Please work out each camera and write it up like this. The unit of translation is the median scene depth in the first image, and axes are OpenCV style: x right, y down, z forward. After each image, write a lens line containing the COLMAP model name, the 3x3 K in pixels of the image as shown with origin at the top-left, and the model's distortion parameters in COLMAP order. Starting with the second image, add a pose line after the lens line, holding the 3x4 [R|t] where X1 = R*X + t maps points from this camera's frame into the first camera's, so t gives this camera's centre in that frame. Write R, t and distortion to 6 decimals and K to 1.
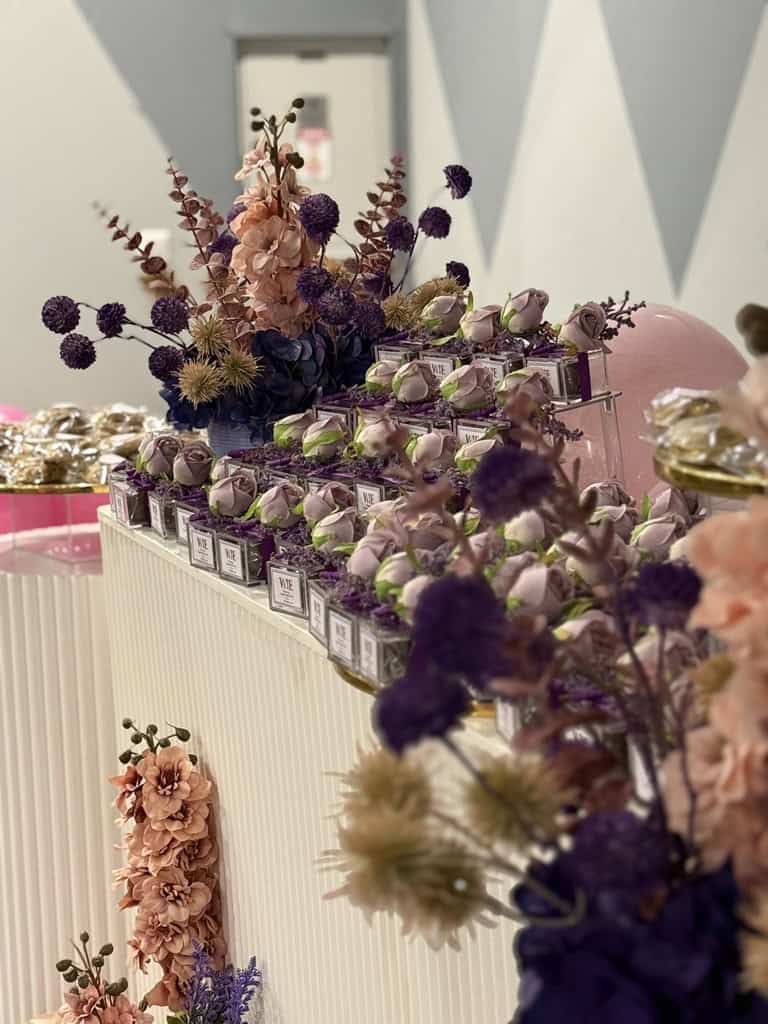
lens RADIAL K [[1982.1, 0, 381.8], [0, 1982.1, 513.7], [0, 0, 1]] dist [0.034679, 0.000000]
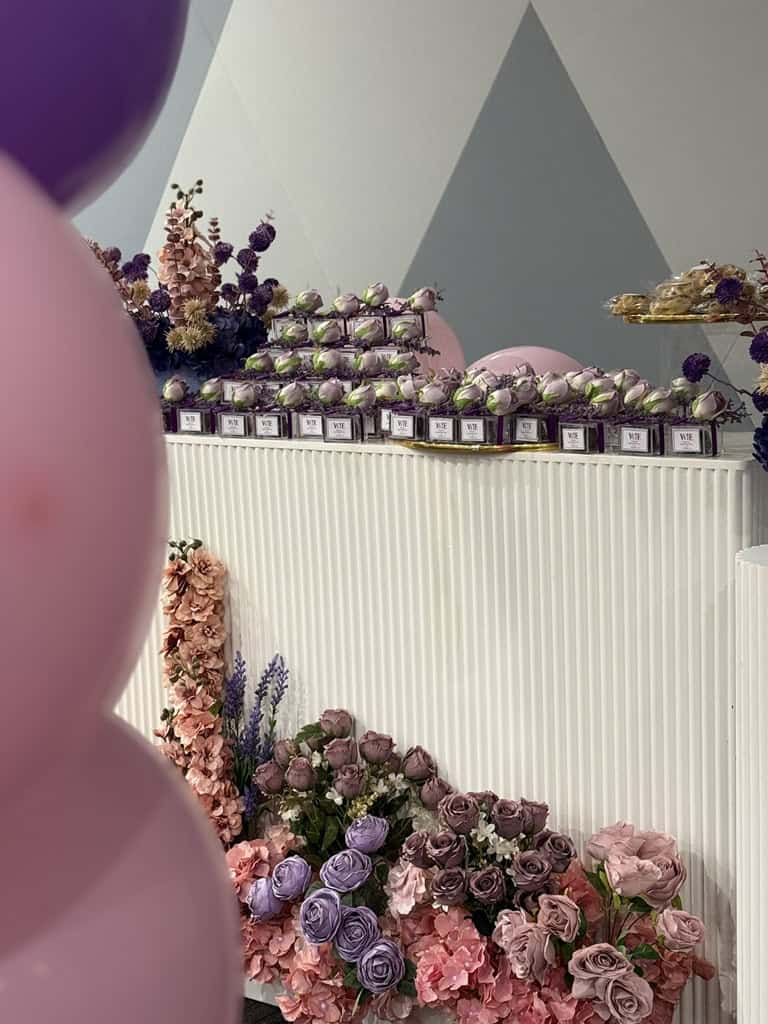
lens RADIAL K [[1609.5, 0, 383.6], [0, 1609.5, 514.0], [0, 0, 1]] dist [0.154263, 0.000000]
pose [[0.844896, -0.058896, 0.531679, -0.715168], [0.089000, 0.995544, -0.031150, 0.146421], [-0.527475, 0.073638, 0.846373, -0.269551]]
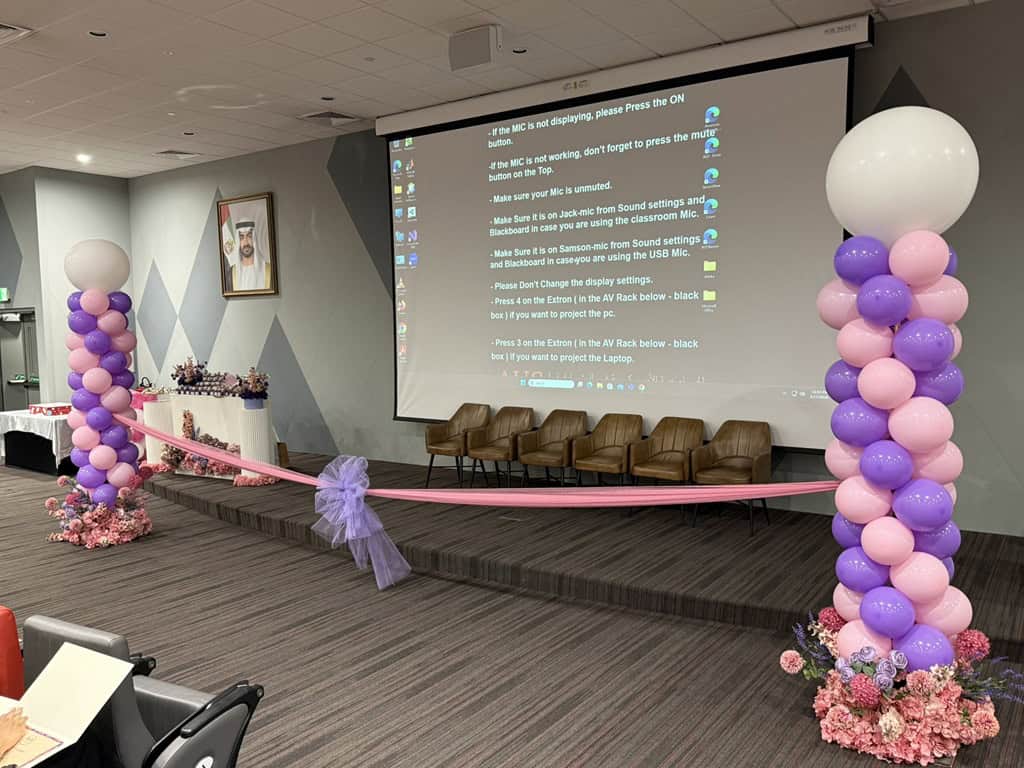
lens RADIAL K [[796.4, 0, 515.1], [0, 796.4, 390.0], [0, 0, 1]] dist [0.009448, 0.001193]
pose [[0.798202, -0.027111, 0.601779, -1.404255], [0.095673, 0.992012, -0.082211, 0.568941], [-0.594743, 0.123195, 0.794420, -3.931830]]
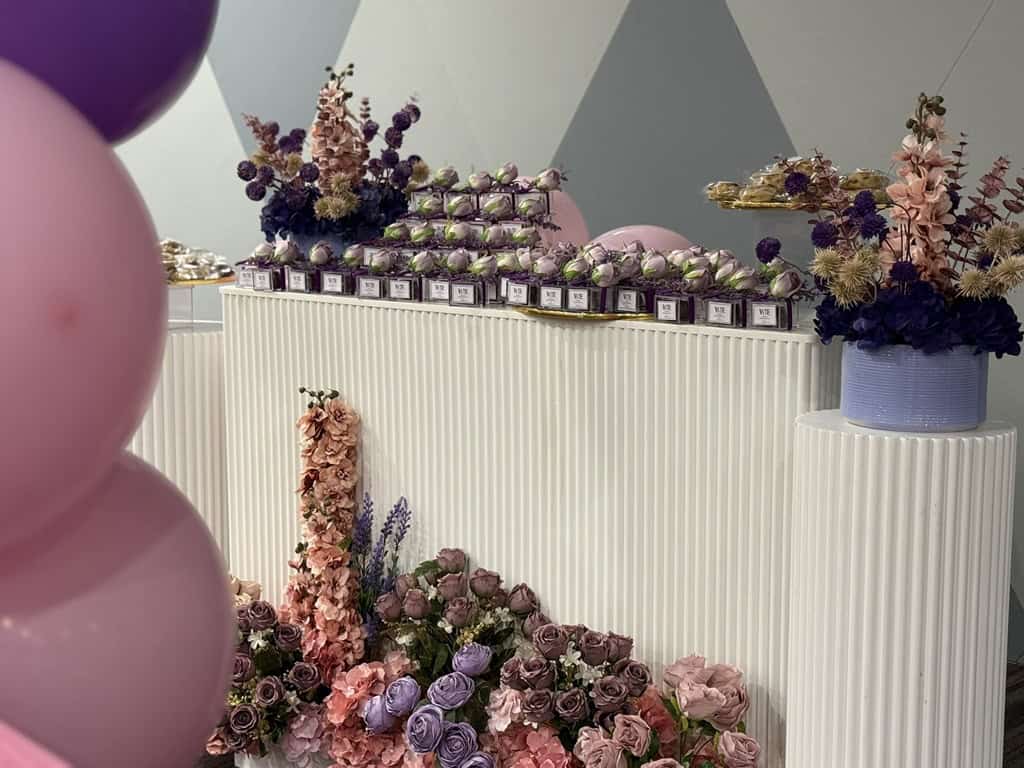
lens RADIAL K [[1609.5, 0, 513.4], [0, 1609.5, 381.2], [0, 0, 1]] dist [0.154263, 0.000000]
pose [[0.863276, -0.026112, 0.504056, -0.738287], [0.050874, 0.998077, -0.035426, 0.165291], [-0.502162, 0.056226, 0.862944, -0.415794]]
